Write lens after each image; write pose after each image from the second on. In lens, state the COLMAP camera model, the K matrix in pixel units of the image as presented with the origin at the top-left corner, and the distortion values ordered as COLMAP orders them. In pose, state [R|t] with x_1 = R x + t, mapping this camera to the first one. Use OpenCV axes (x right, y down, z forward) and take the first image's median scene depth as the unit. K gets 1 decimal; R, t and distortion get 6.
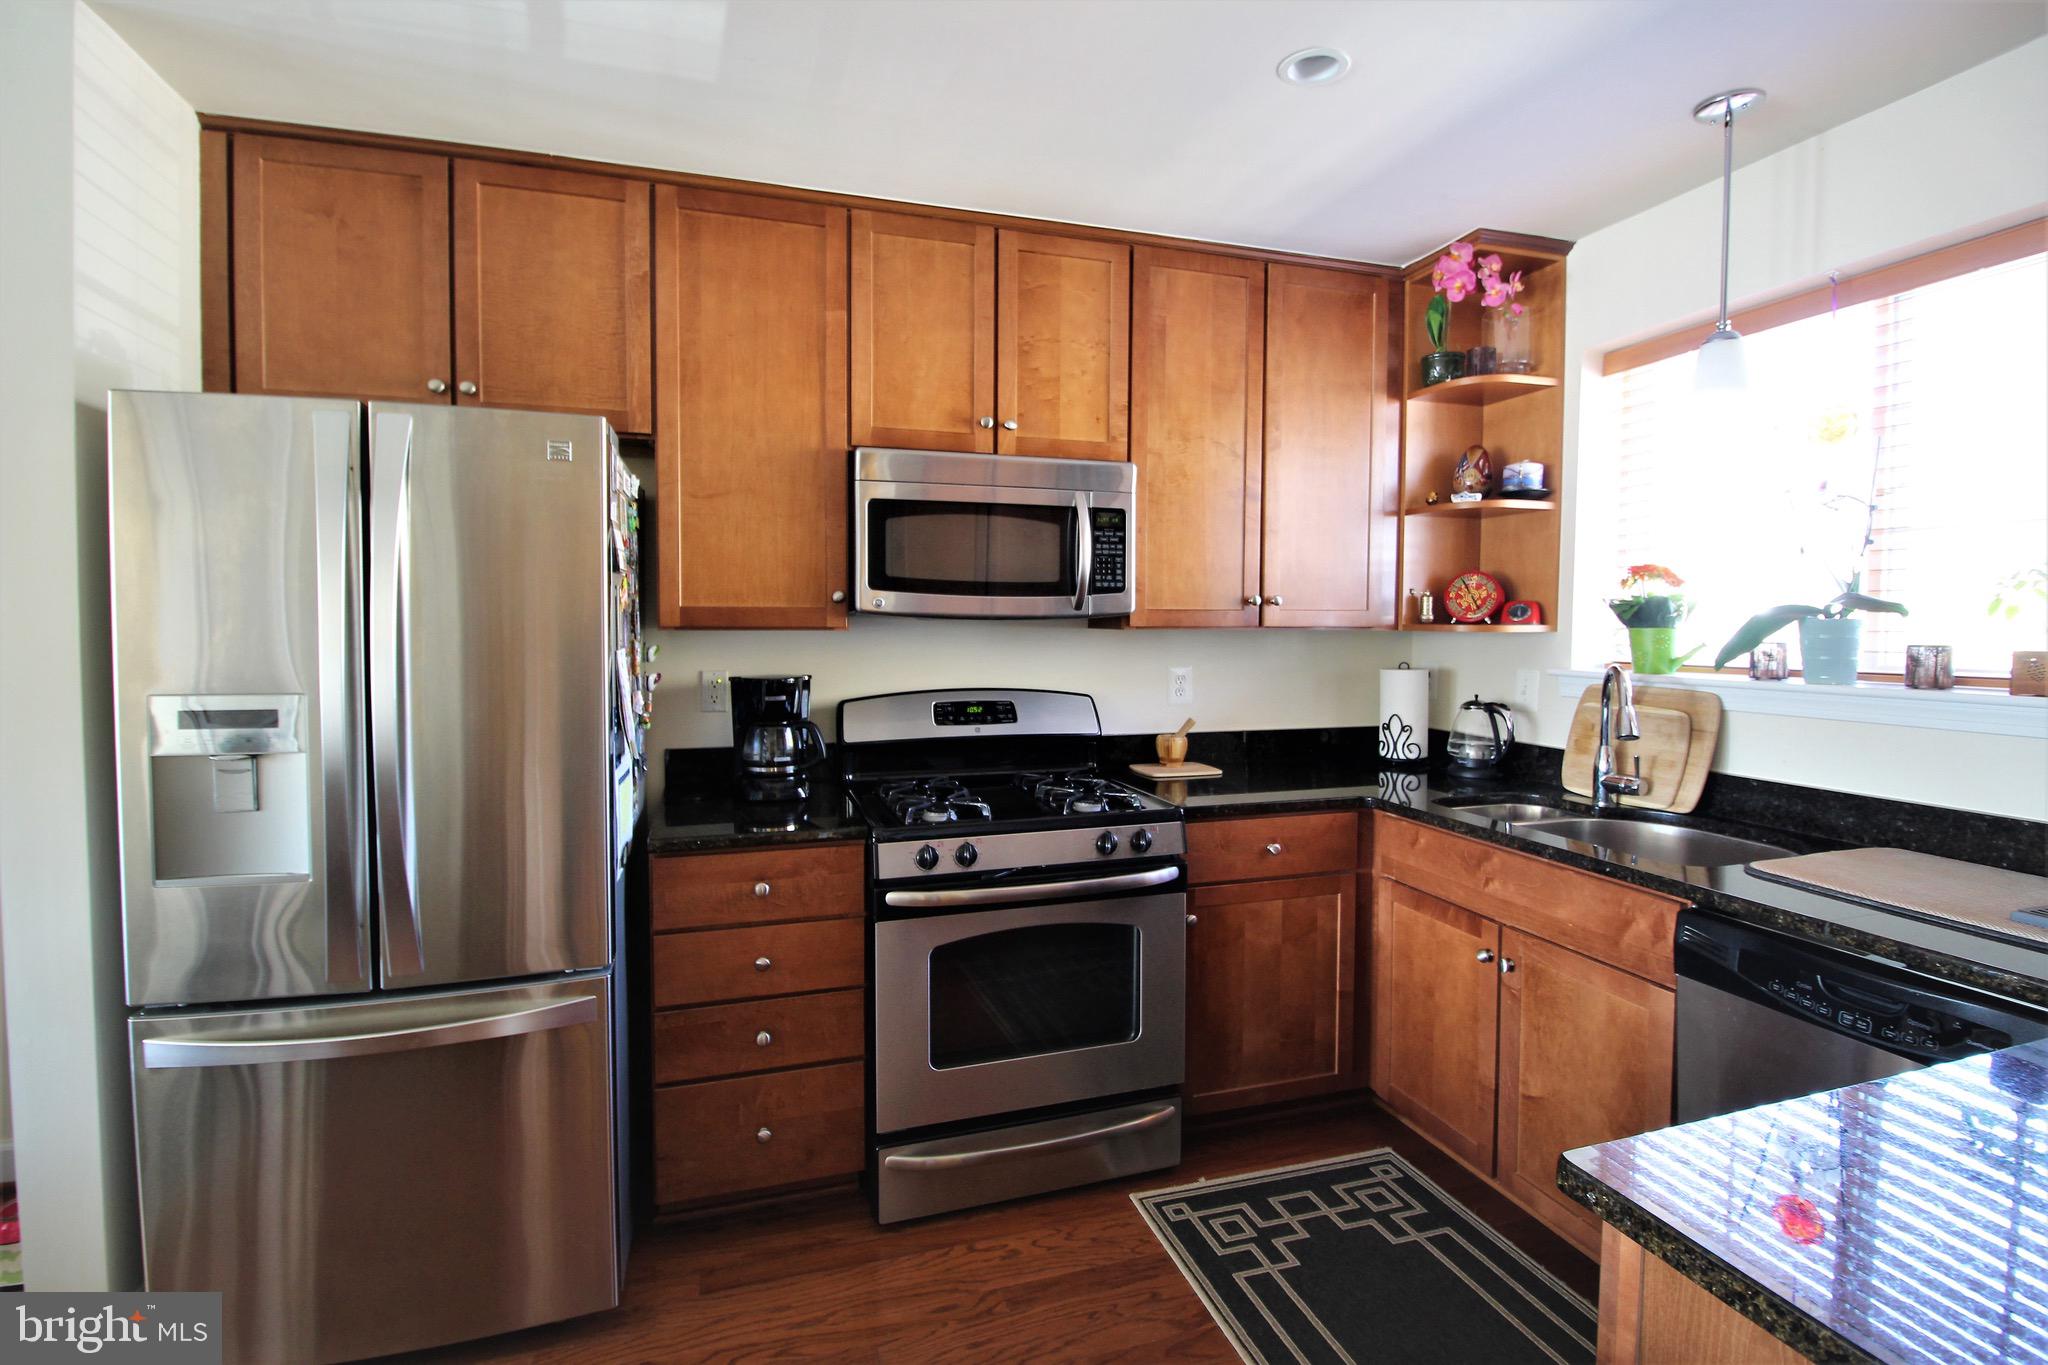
lens RADIAL K [[947.4, 0, 1025.6], [0, 947.4, 658.2], [0, 0, 1]] dist [0.000459, -0.013937]
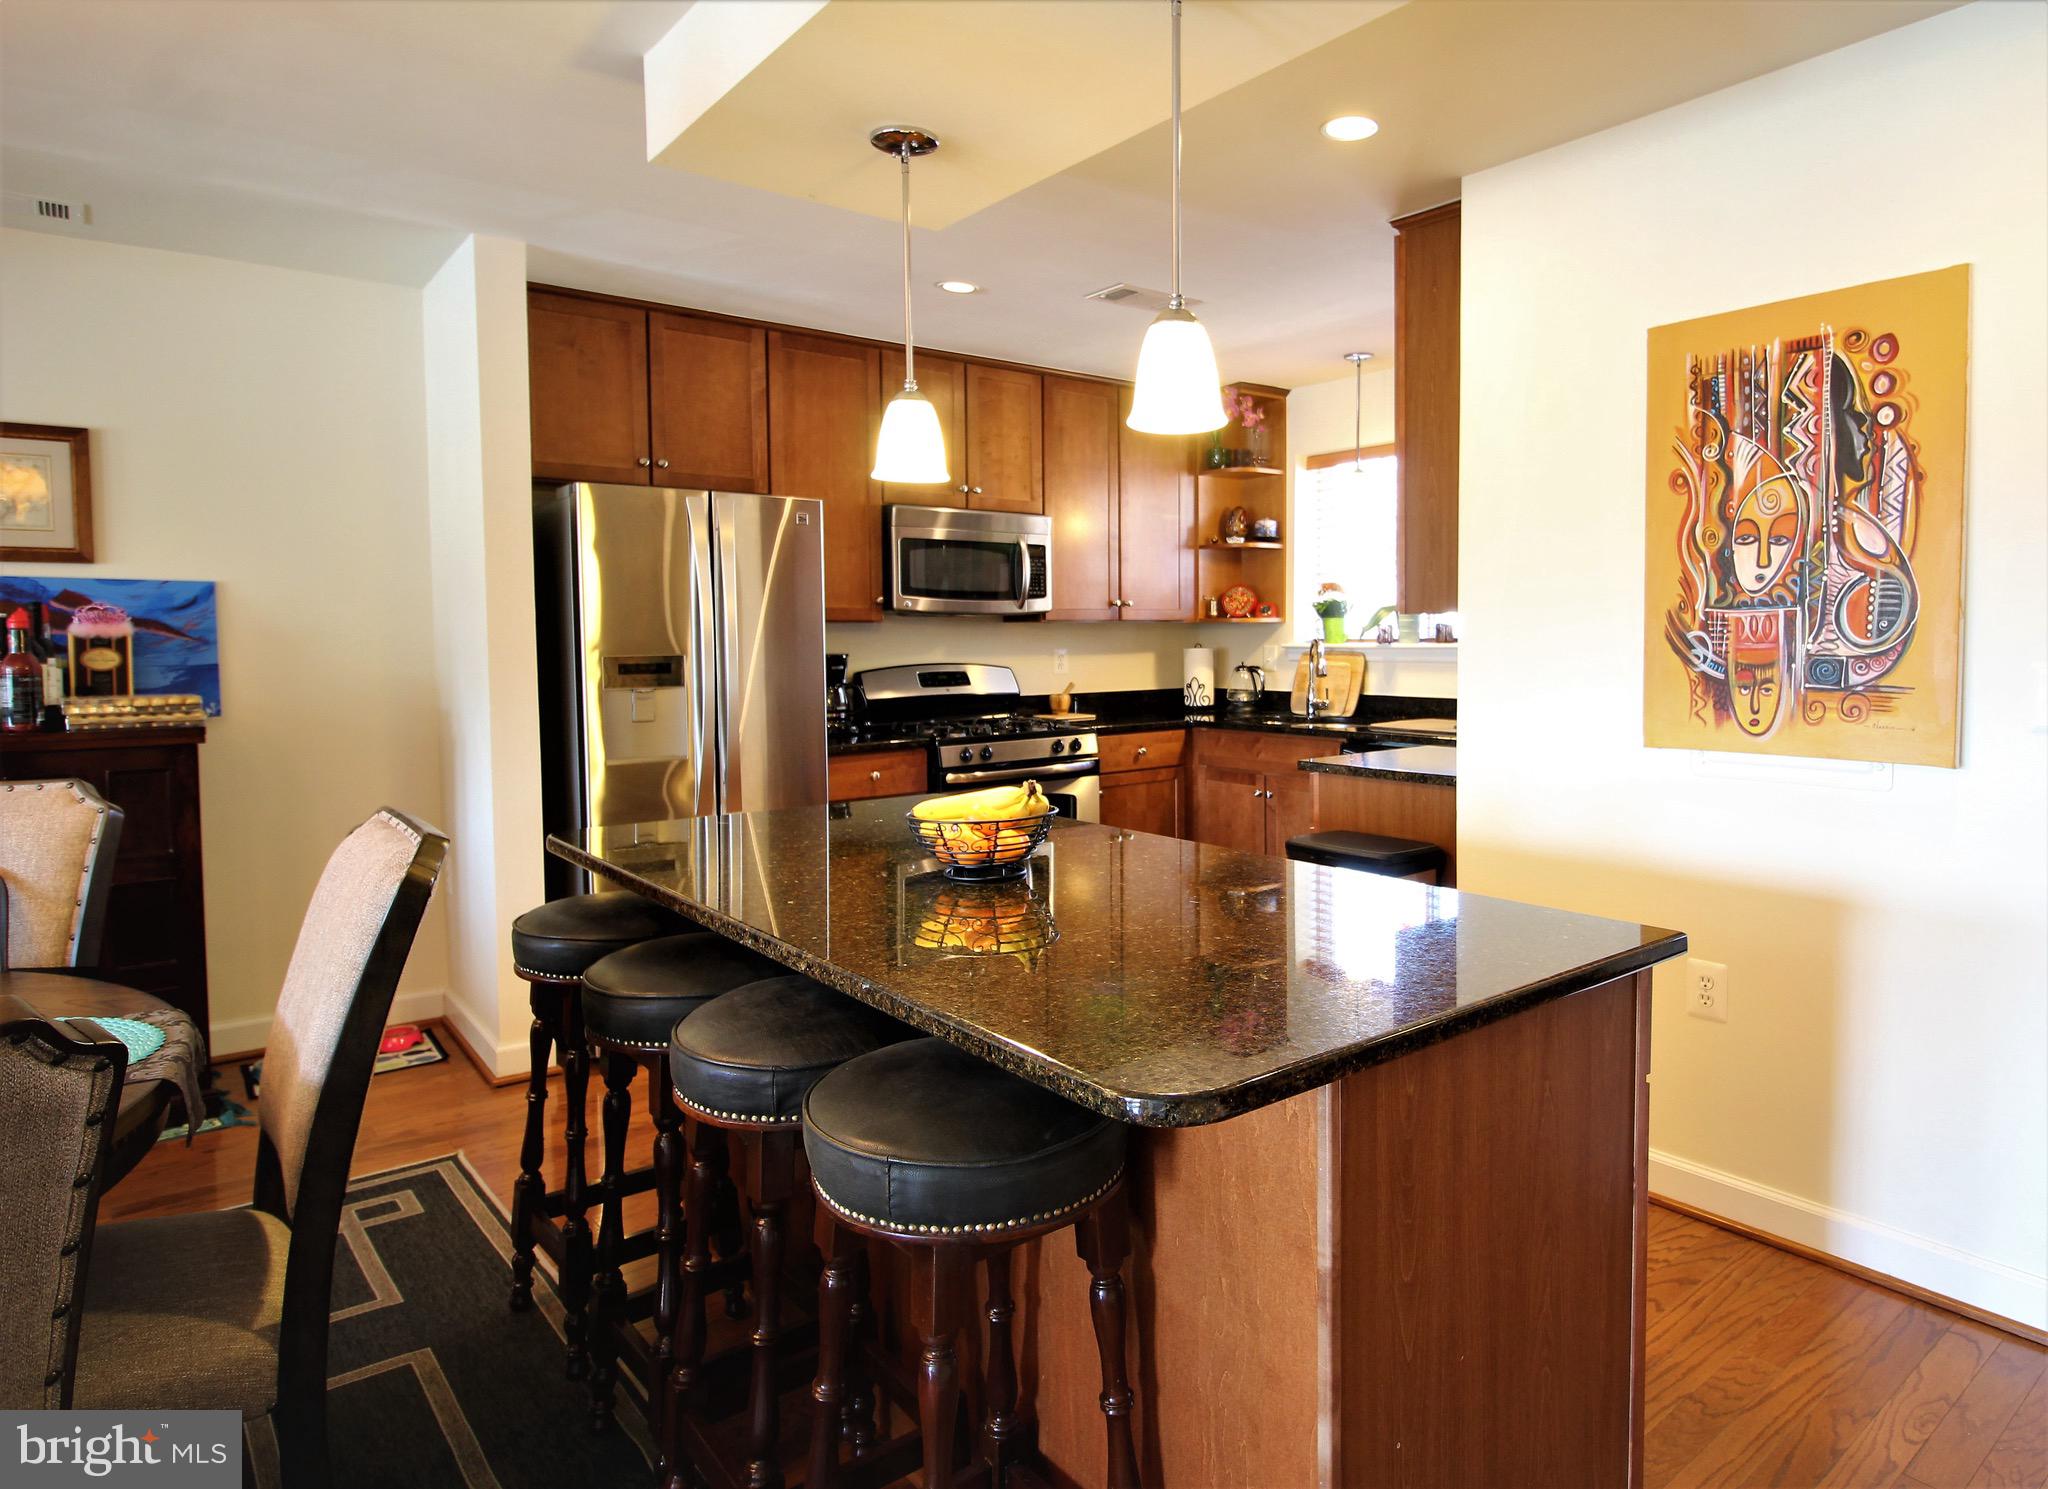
lens RADIAL K [[1213.3, 0, 1153.5], [0, 1213.3, 698.1], [0, 0, 1]] dist [-0.002124, -0.000784]
pose [[0.915923, -0.031580, 0.400111, -0.589594], [0.026435, 0.999482, 0.018373, 0.070233], [-0.400484, -0.006251, 0.916283, -0.997496]]
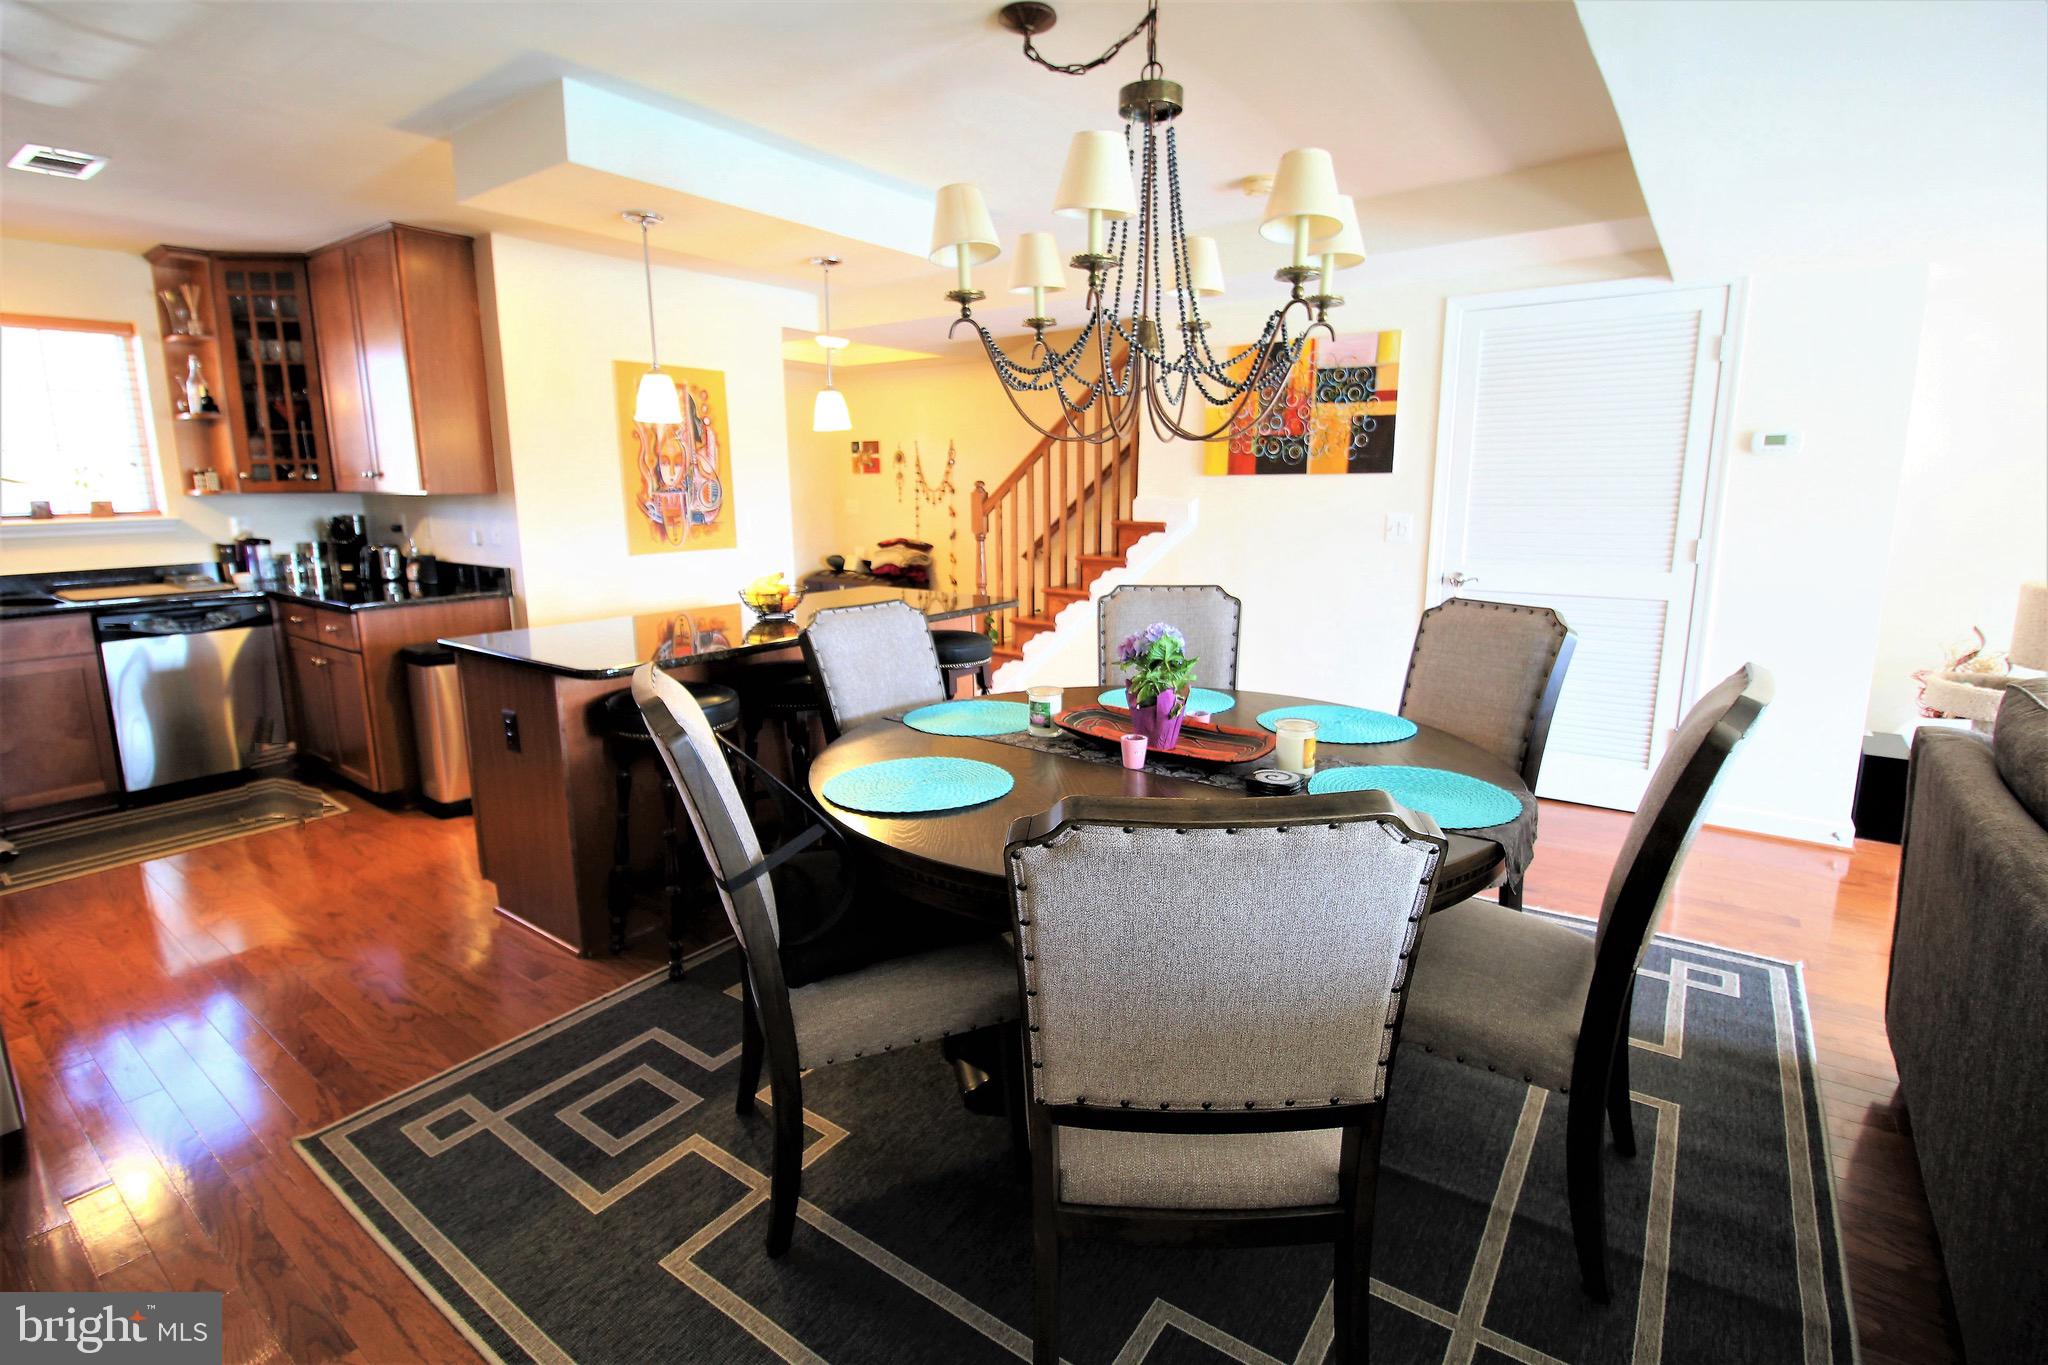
lens RADIAL K [[947.4, 0, 1025.6], [0, 947.4, 658.2], [0, 0, 1]] dist [0.000459, -0.013937]
pose [[-0.604010, -0.144664, 0.783738, -1.760370], [0.032425, 0.978113, 0.205532, -0.018696], [-0.796317, 0.149555, -0.586099, 0.387906]]
